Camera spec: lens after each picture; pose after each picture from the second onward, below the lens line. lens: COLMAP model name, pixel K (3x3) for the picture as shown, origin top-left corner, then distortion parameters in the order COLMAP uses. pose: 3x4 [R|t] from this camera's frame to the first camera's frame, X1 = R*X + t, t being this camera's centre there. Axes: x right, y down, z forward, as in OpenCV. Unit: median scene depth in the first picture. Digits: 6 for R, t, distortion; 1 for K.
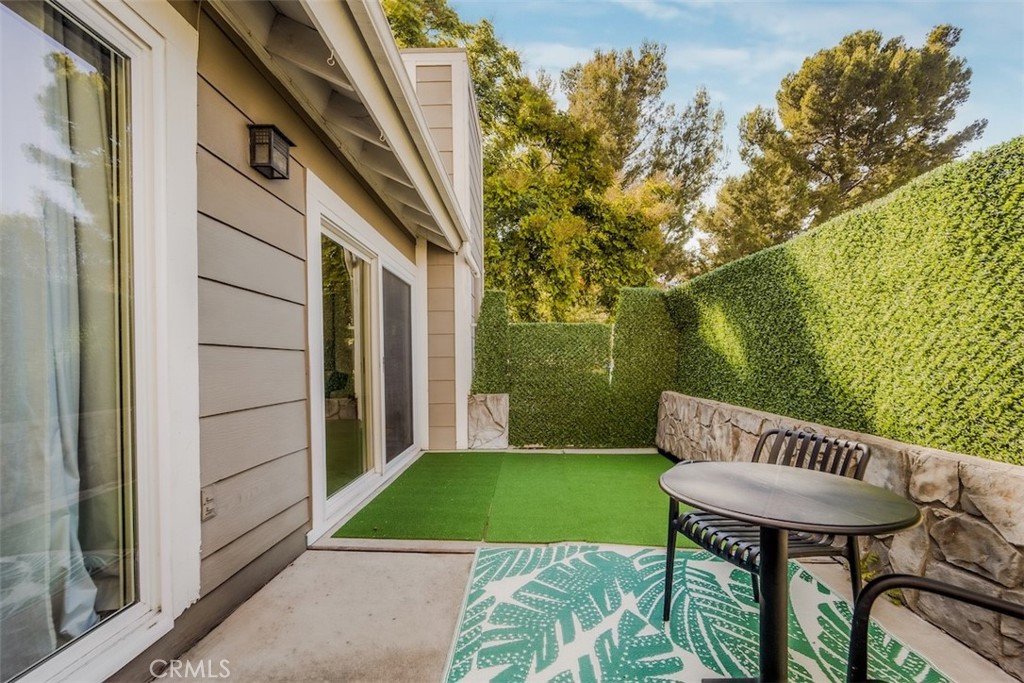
lens RADIAL K [[421.9, 0, 511.5], [0, 421.9, 332.7], [0, 0, 1]] dist [-0.000308, -0.000082]
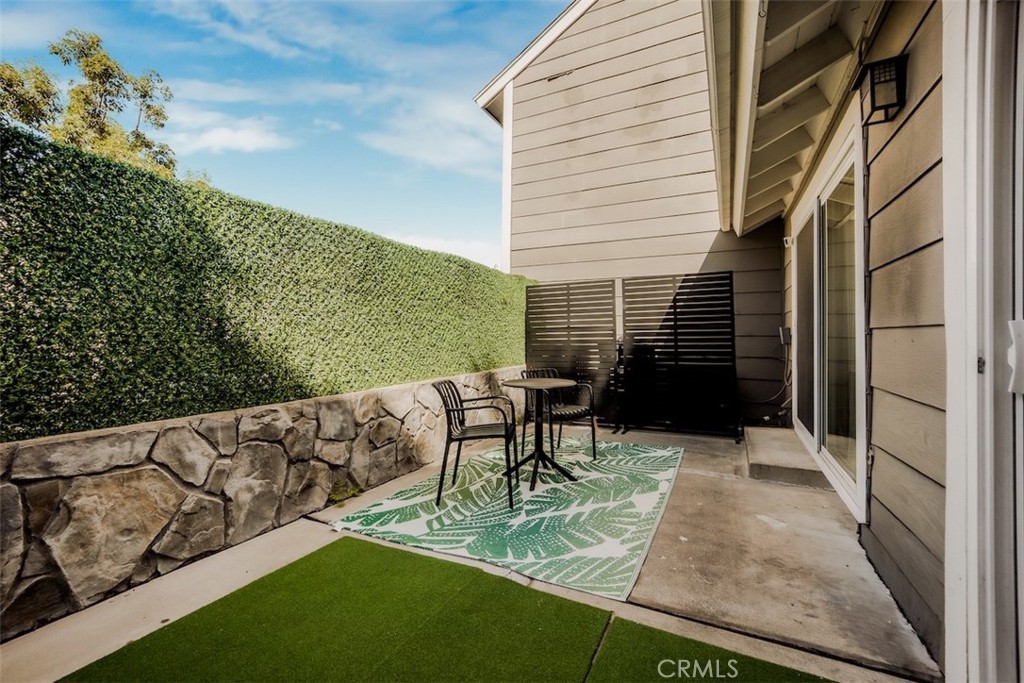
lens RADIAL K [[421.9, 0, 511.5], [0, 421.9, 332.7], [0, 0, 1]] dist [-0.000308, -0.000082]
pose [[-0.899007, 0.008081, 0.437859, -0.282645], [-0.023688, 0.997469, -0.067043, 0.134569], [-0.437293, -0.070644, -0.896540, 2.201292]]
